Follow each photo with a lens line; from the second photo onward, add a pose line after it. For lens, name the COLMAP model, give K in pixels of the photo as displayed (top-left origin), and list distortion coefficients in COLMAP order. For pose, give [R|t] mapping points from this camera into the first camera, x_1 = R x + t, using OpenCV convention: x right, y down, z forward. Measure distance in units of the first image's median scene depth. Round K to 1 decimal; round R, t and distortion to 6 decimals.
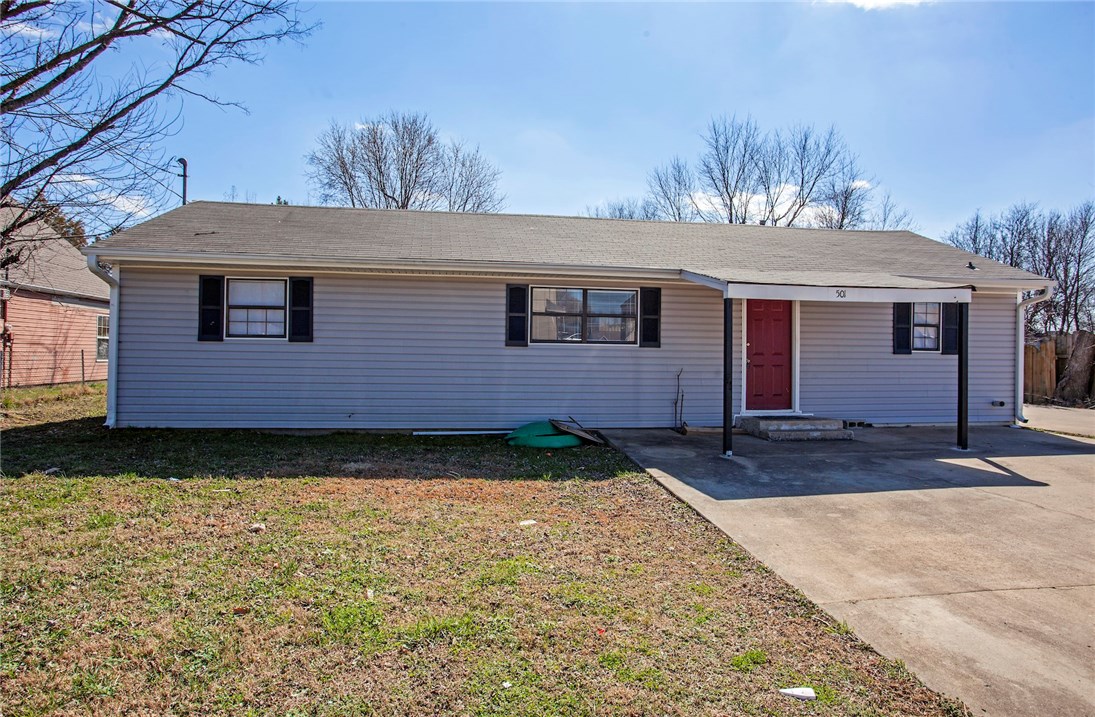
lens RADIAL K [[669.4, 0, 547.5], [0, 669.4, 358.5], [0, 0, 1]] dist [-0.042680, 0.001457]
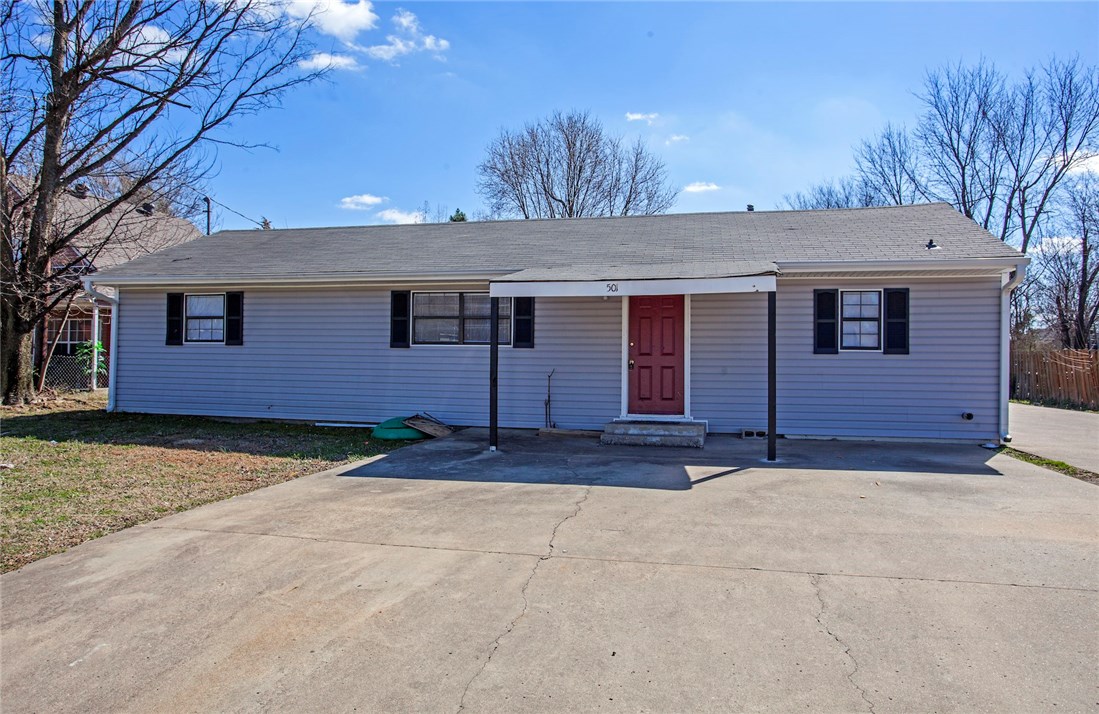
lens RADIAL K [[760.4, 0, 549.5], [0, 760.4, 357.0], [0, 0, 1]] dist [-0.031253, 0.001707]
pose [[0.917246, -0.003887, -0.398303, 0.660701], [-0.004119, 0.999806, -0.019242, 0.019355], [0.398300, 0.019291, 0.917052, -0.031111]]
